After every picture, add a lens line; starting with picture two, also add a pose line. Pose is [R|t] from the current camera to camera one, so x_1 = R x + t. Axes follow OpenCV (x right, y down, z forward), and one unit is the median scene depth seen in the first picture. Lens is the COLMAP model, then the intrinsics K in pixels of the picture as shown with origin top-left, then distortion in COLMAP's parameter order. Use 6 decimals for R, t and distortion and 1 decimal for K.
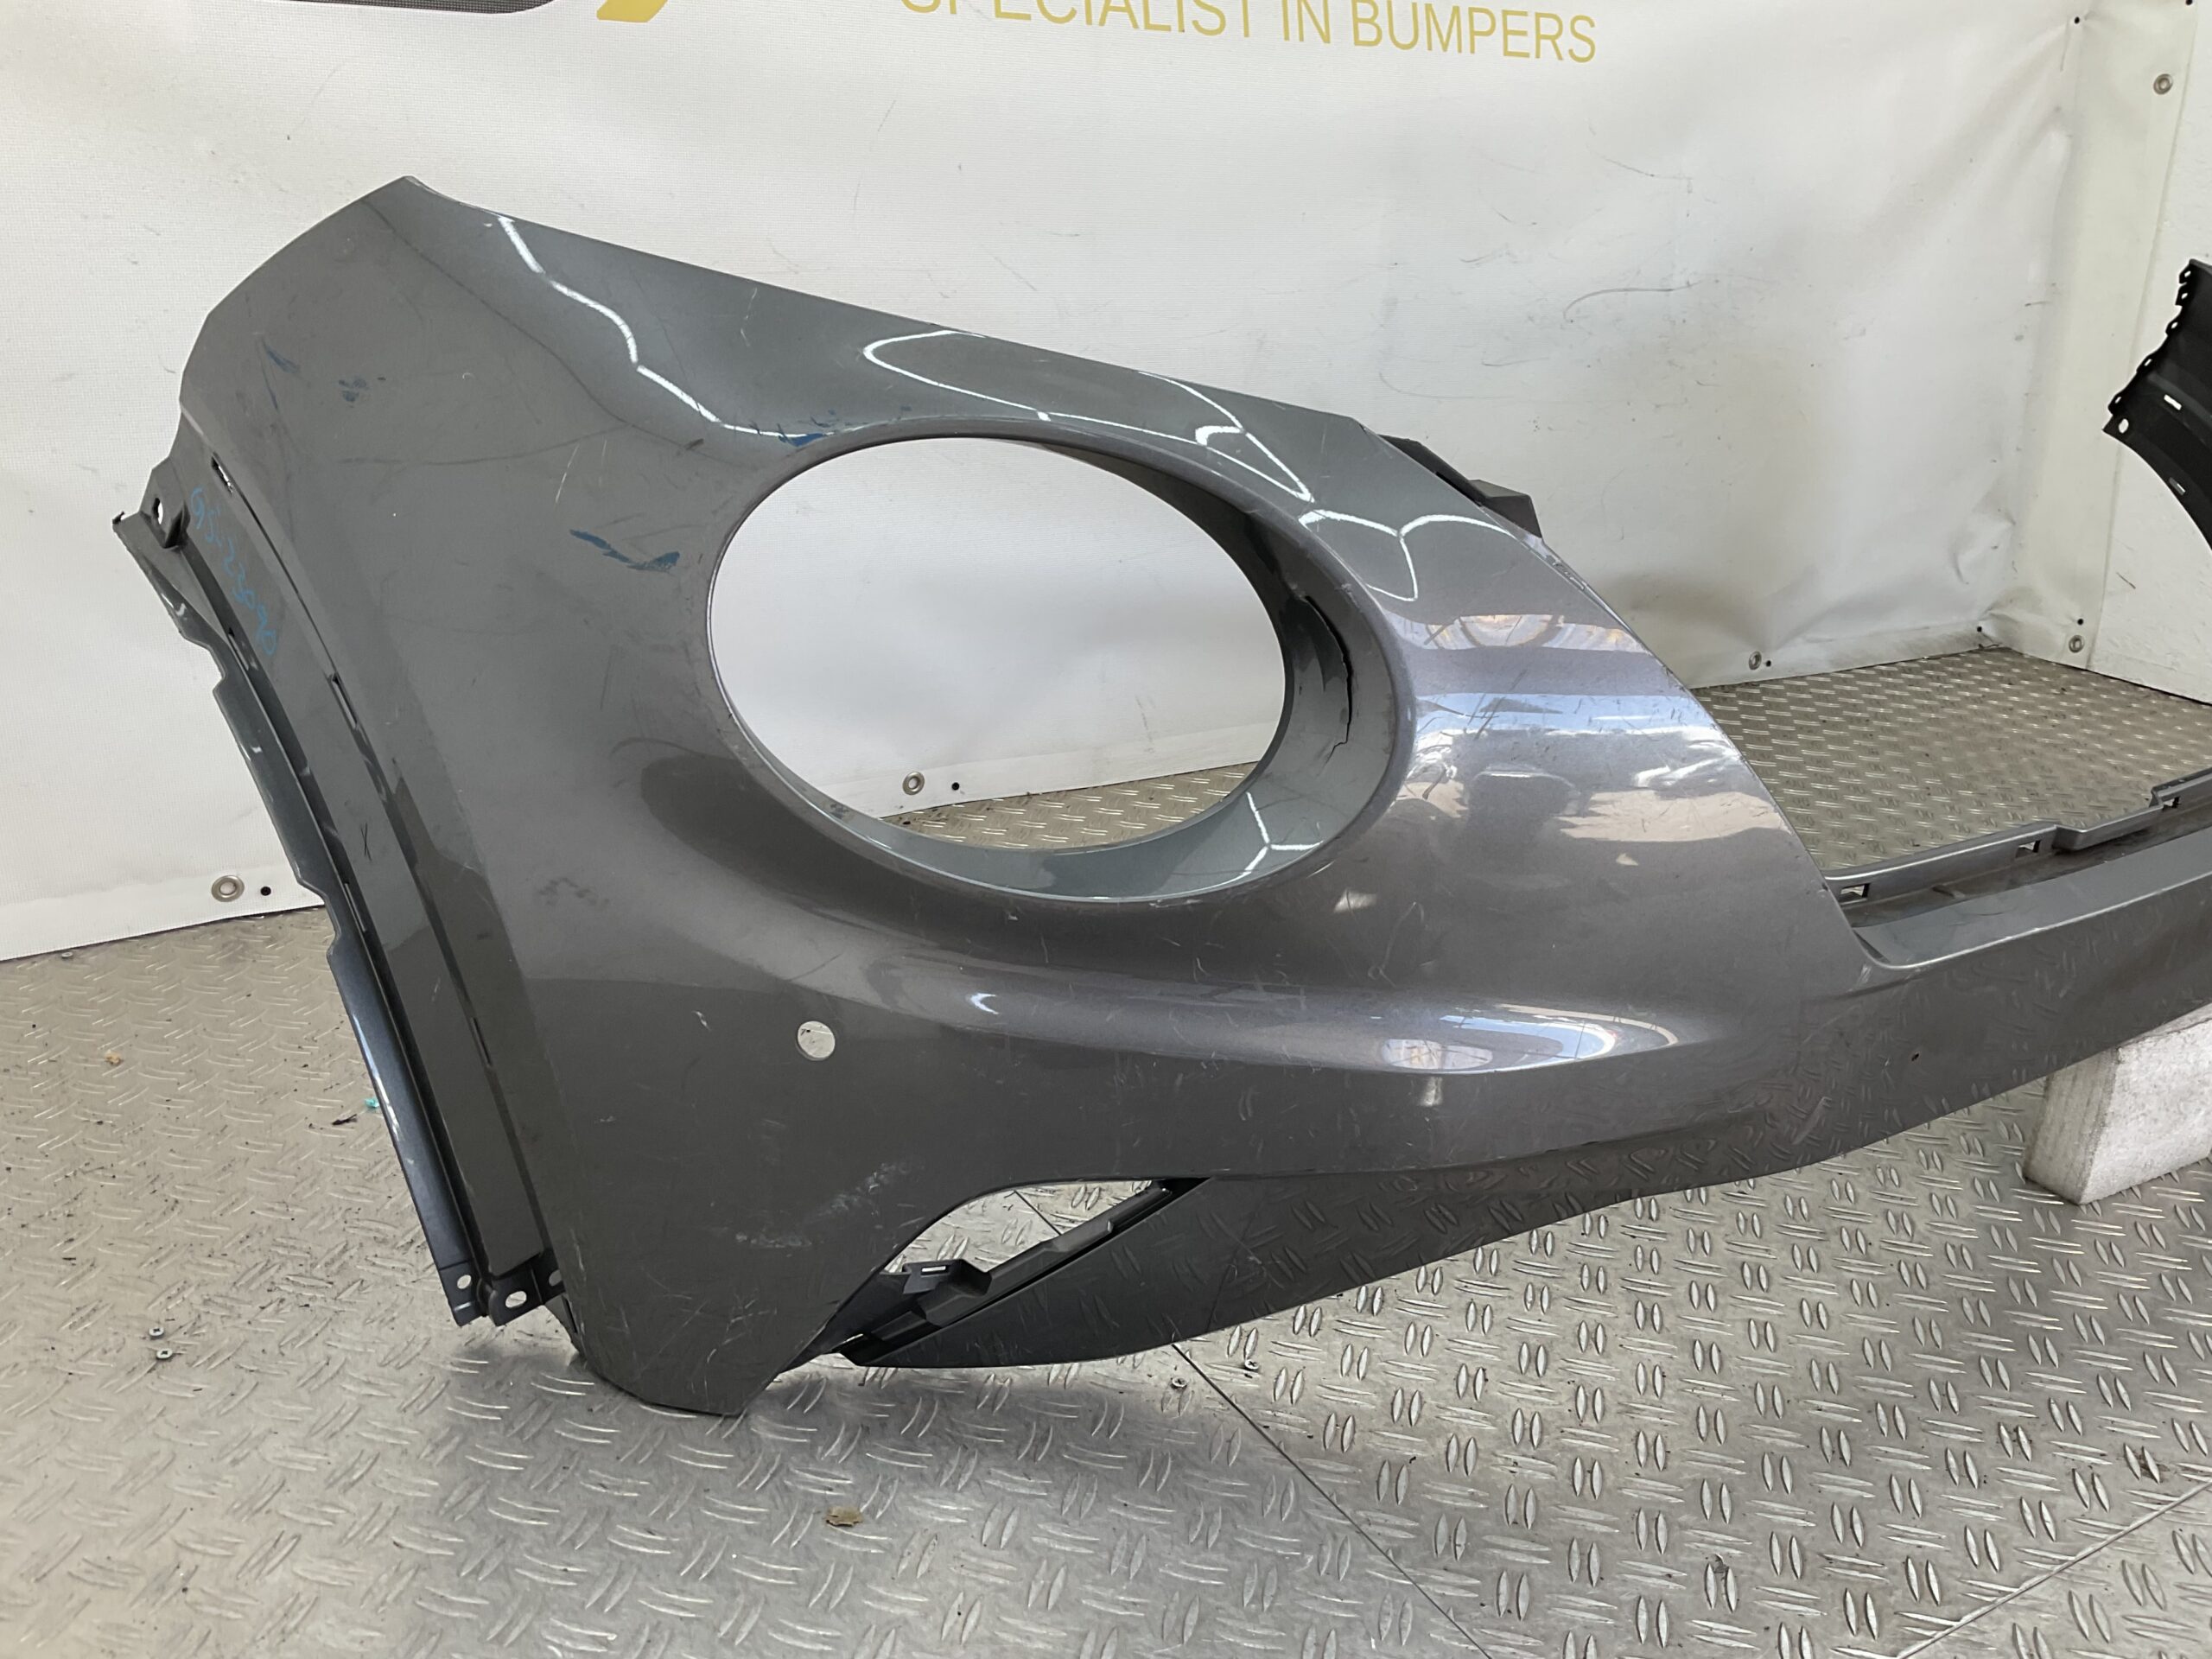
lens RADIAL K [[1837.1, 0, 1111.2], [0, 1837.1, 822.9], [0, 0, 1]] dist [0.067478, -0.117235]
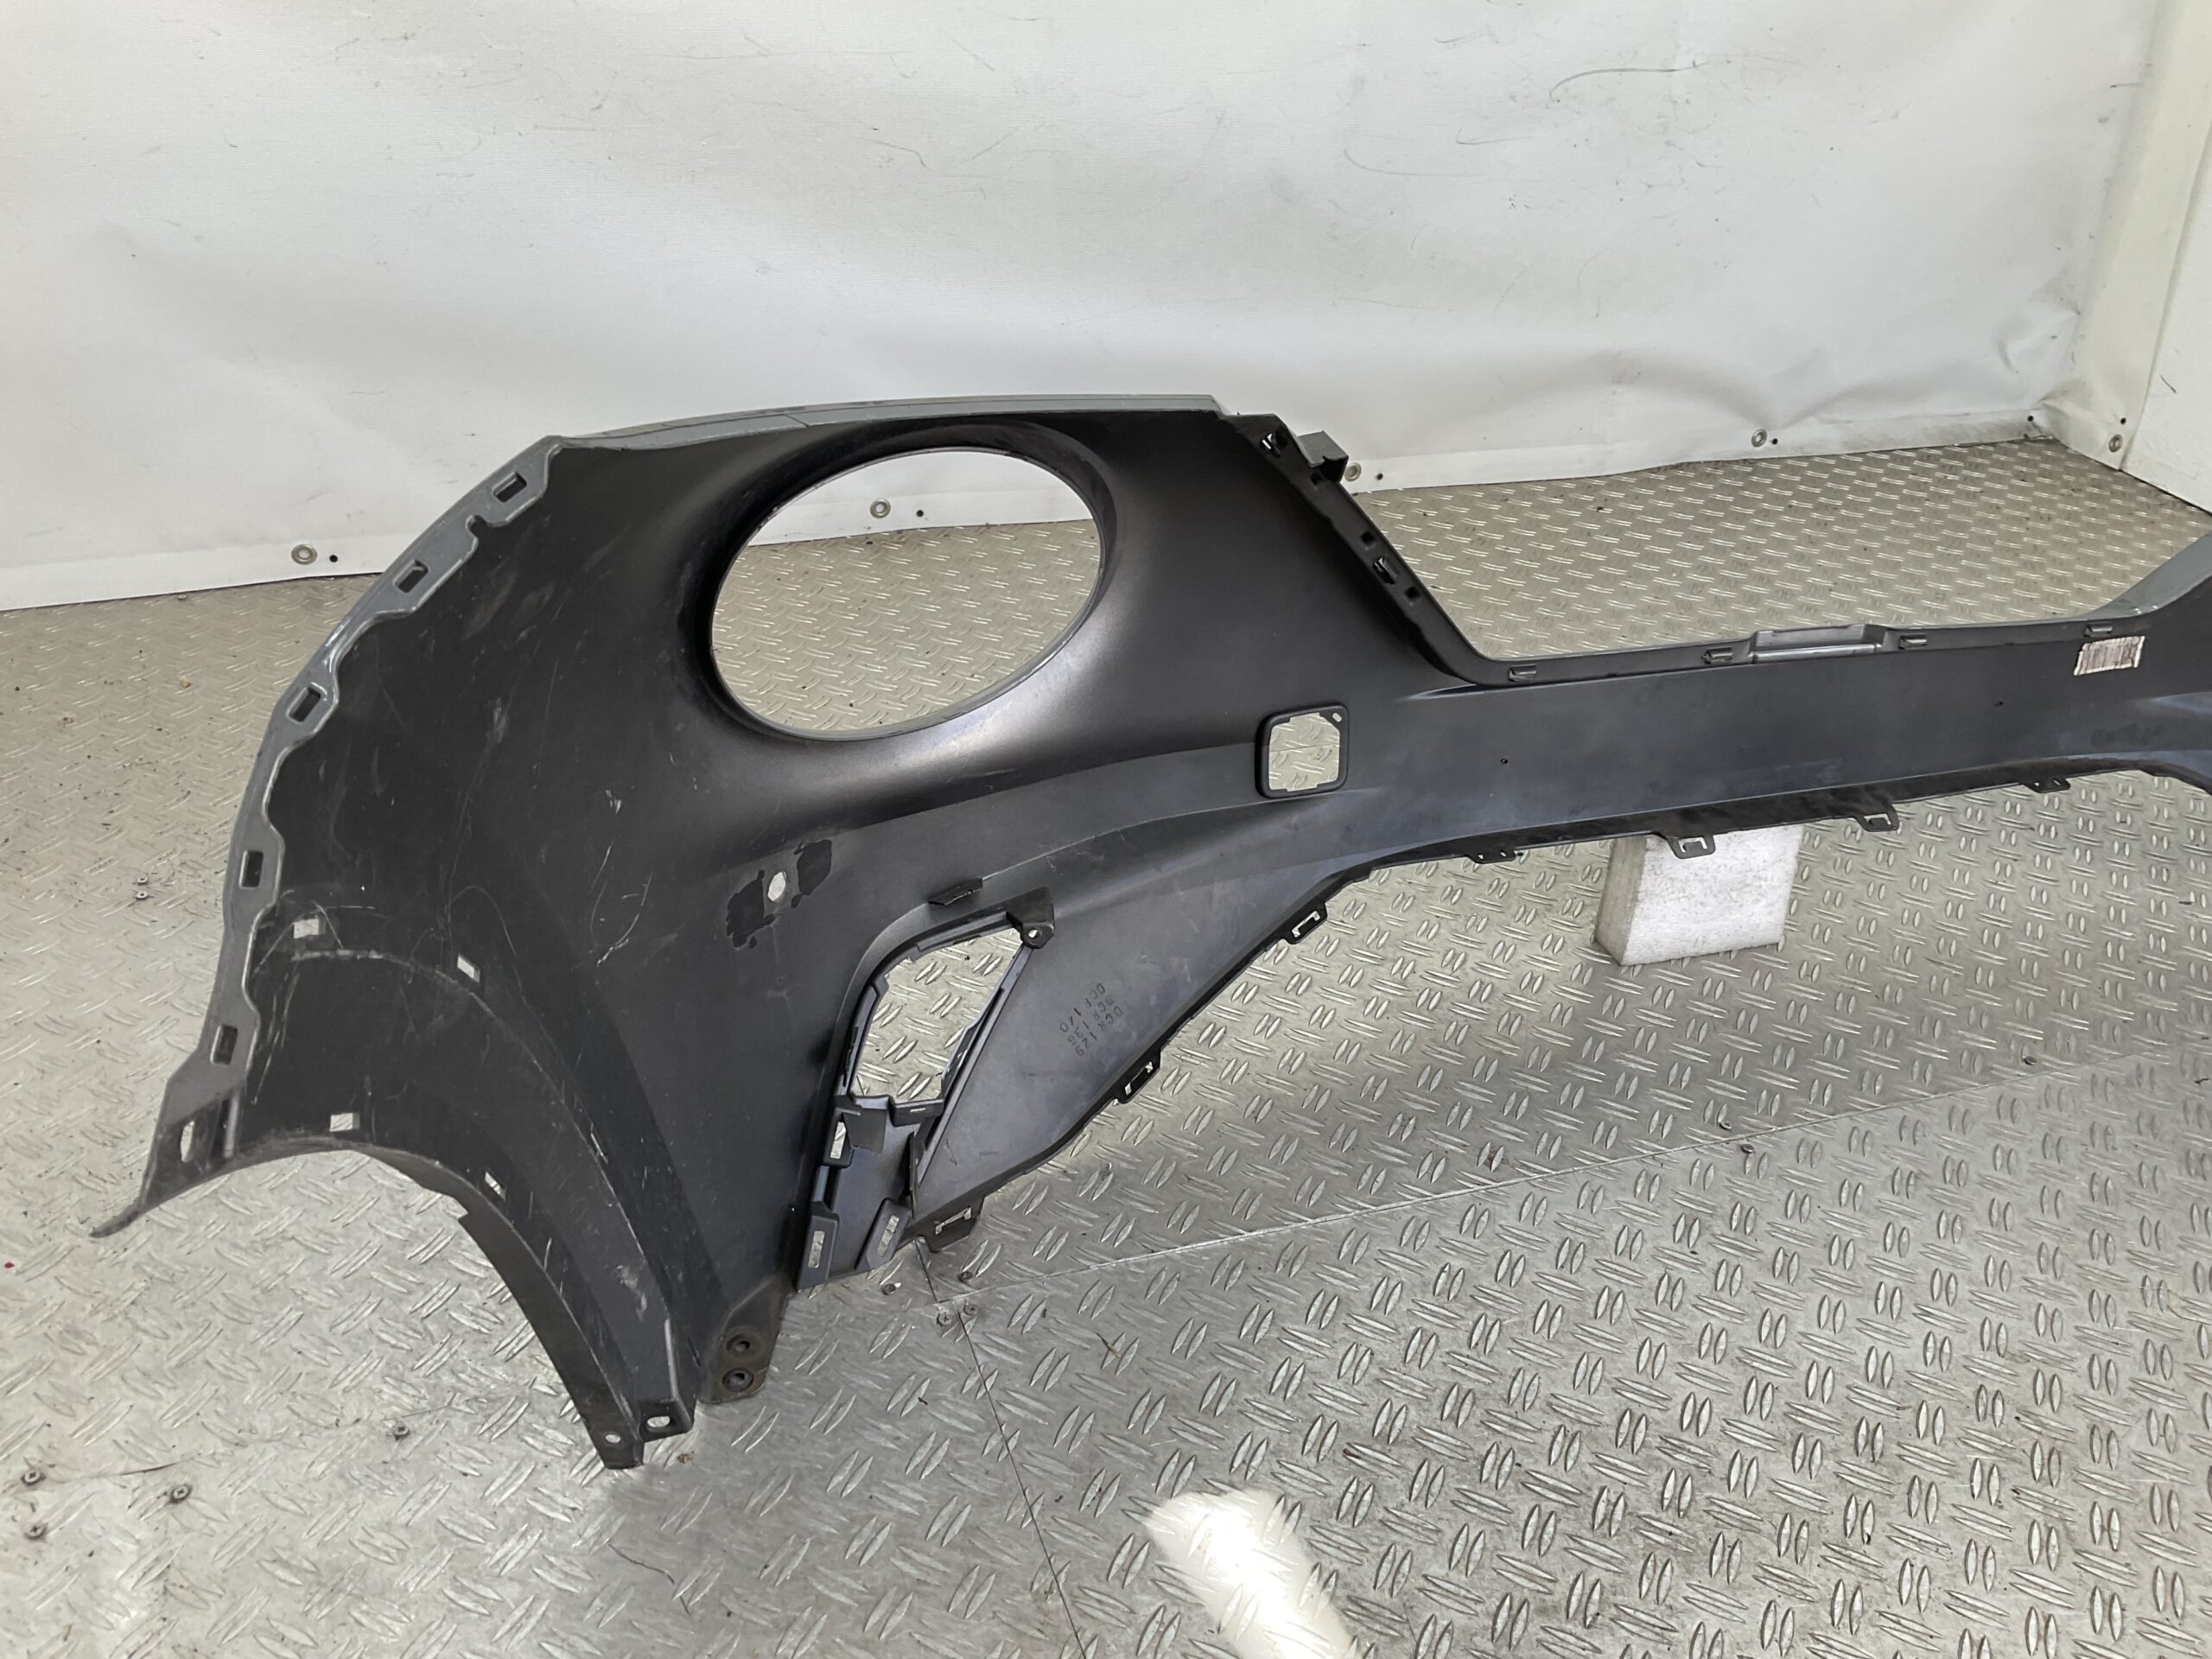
lens RADIAL K [[1837.1, 0, 1121.8], [0, 1837.1, 834.3], [0, 0, 1]] dist [0.067478, -0.117235]
pose [[0.979879, 0.111818, -0.165329, 0.308894], [-0.079388, 0.978342, 0.191168, -0.064875], [0.183124, -0.174196, 0.967534, -0.169064]]
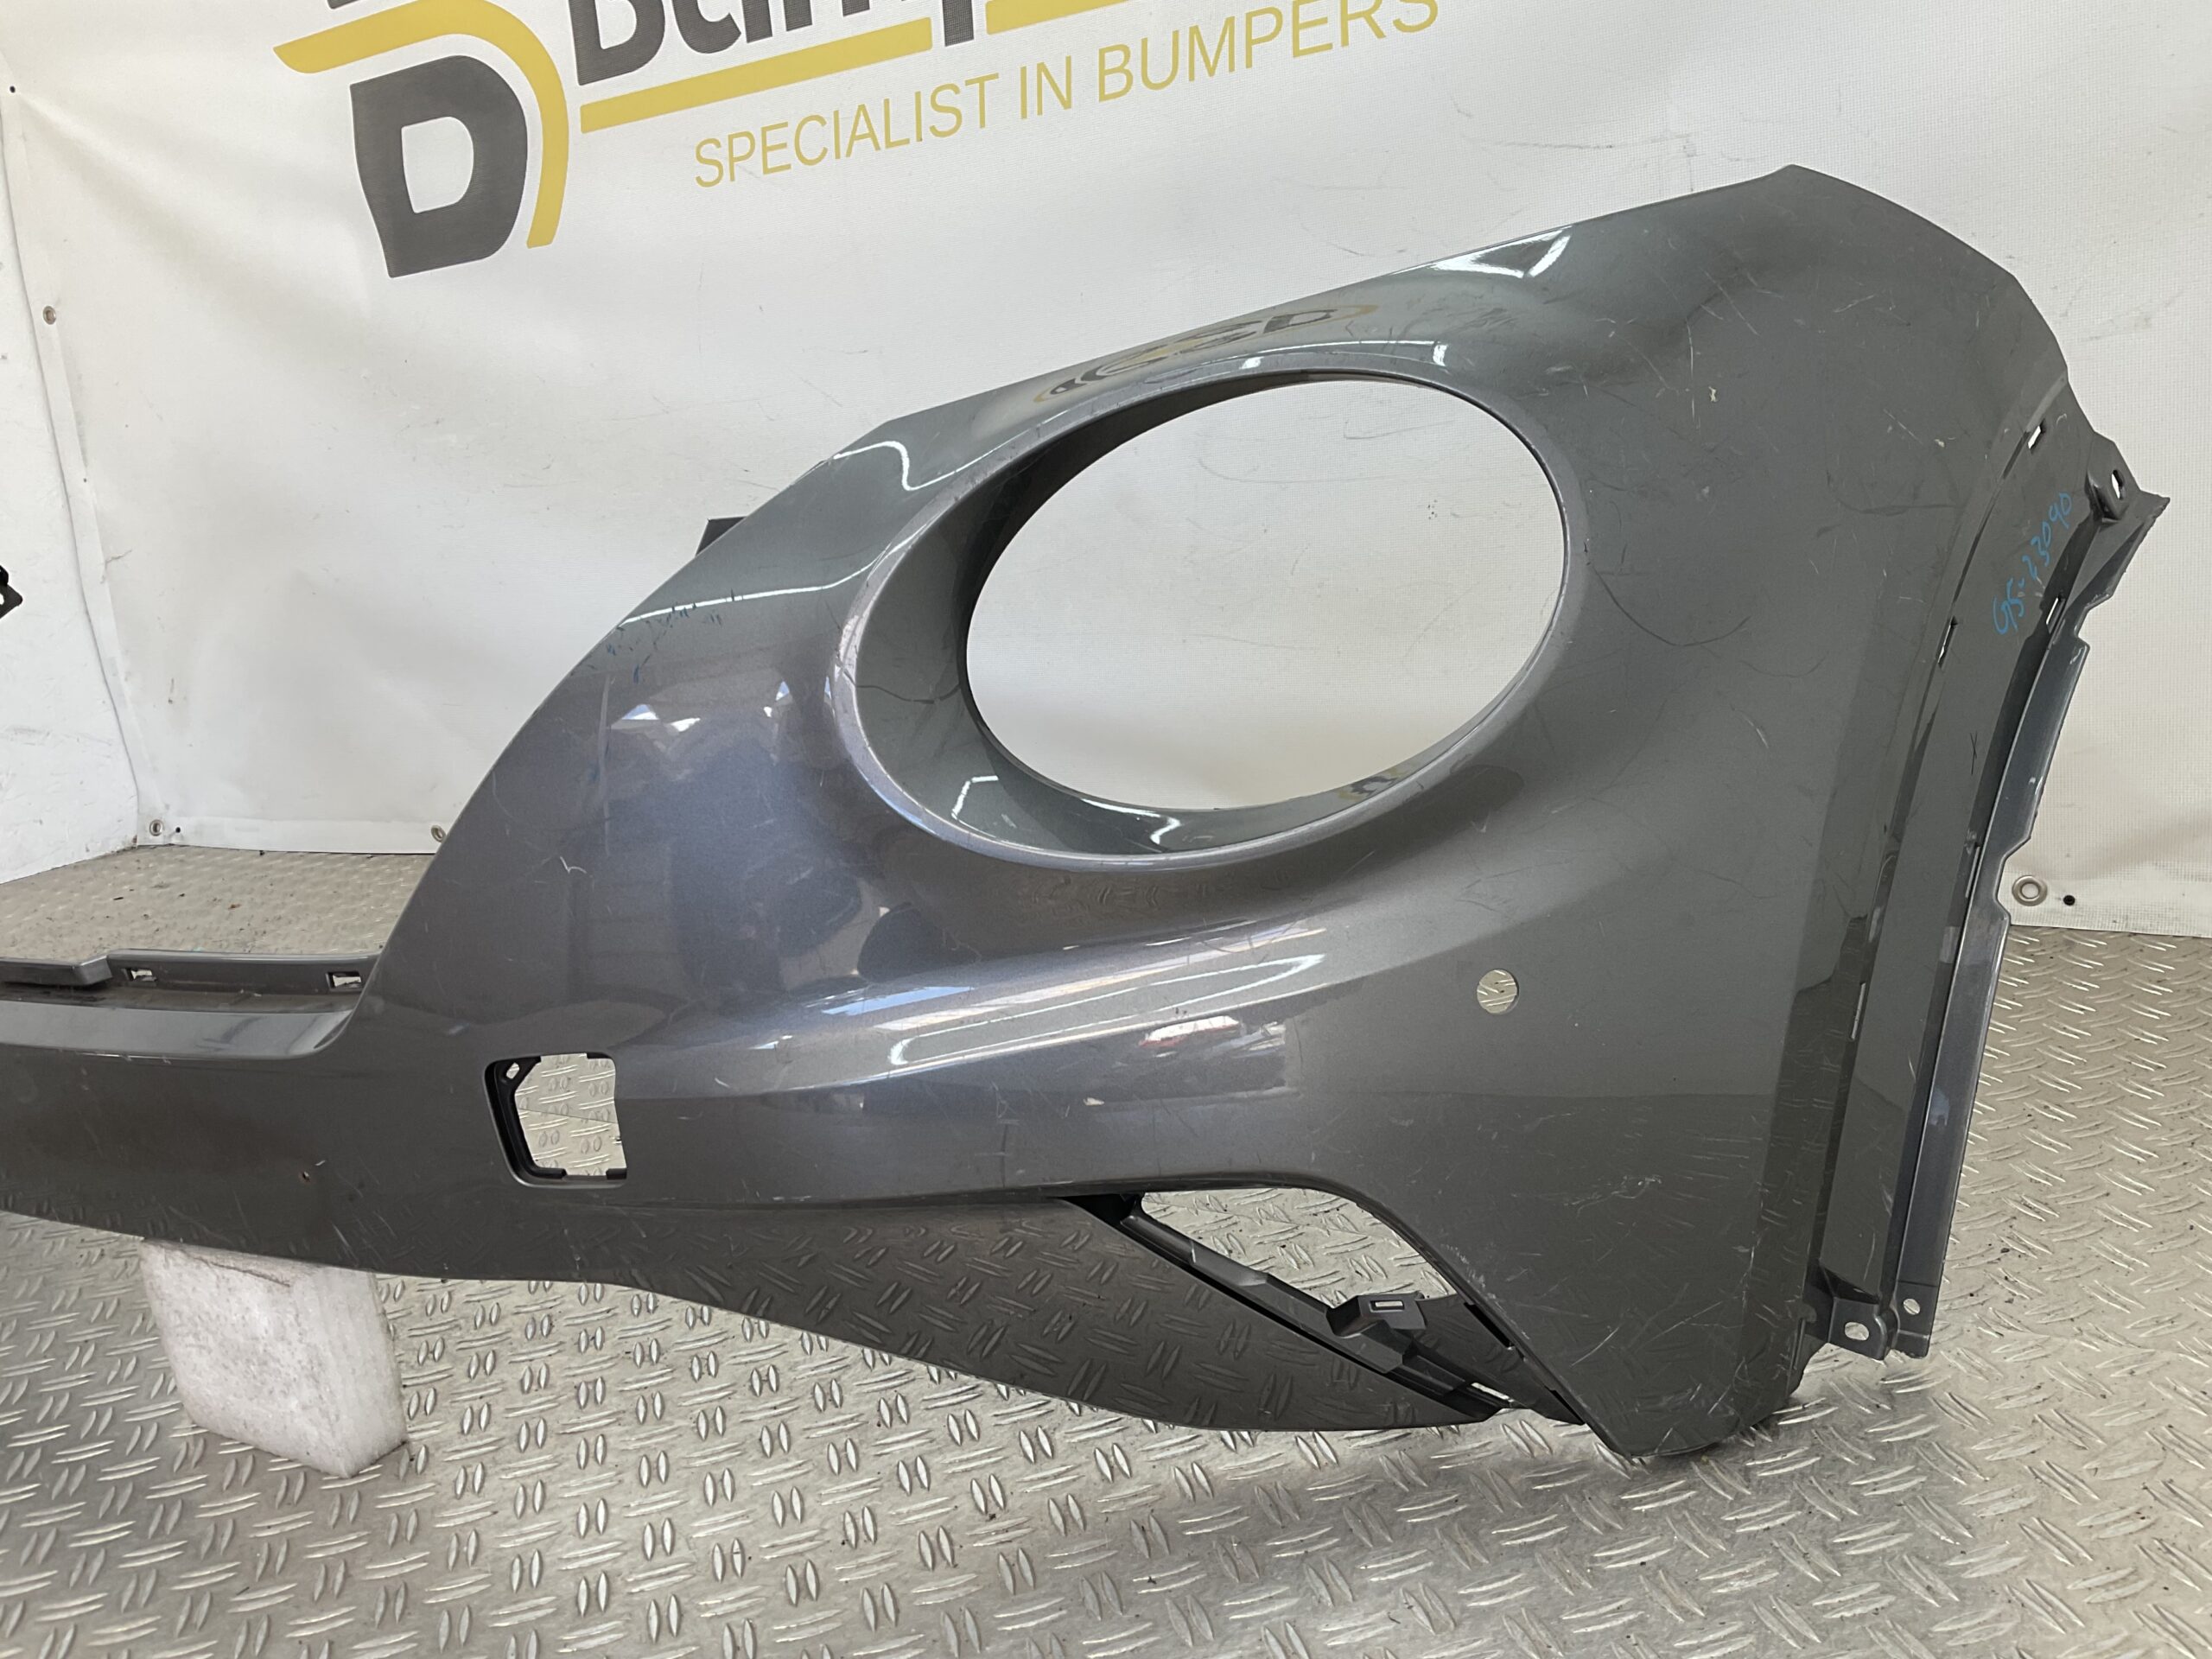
lens RADIAL K [[1837.1, 0, 1099.7], [0, 1837.1, 829.1], [0, 0, 1]] dist [0.067478, -0.117235]
pose [[0.463005, 0.127785, -0.877096, 1.148856], [-0.158780, 0.985504, 0.059762, -0.150812], [0.872018, 0.111596, 0.476583, 0.731445]]
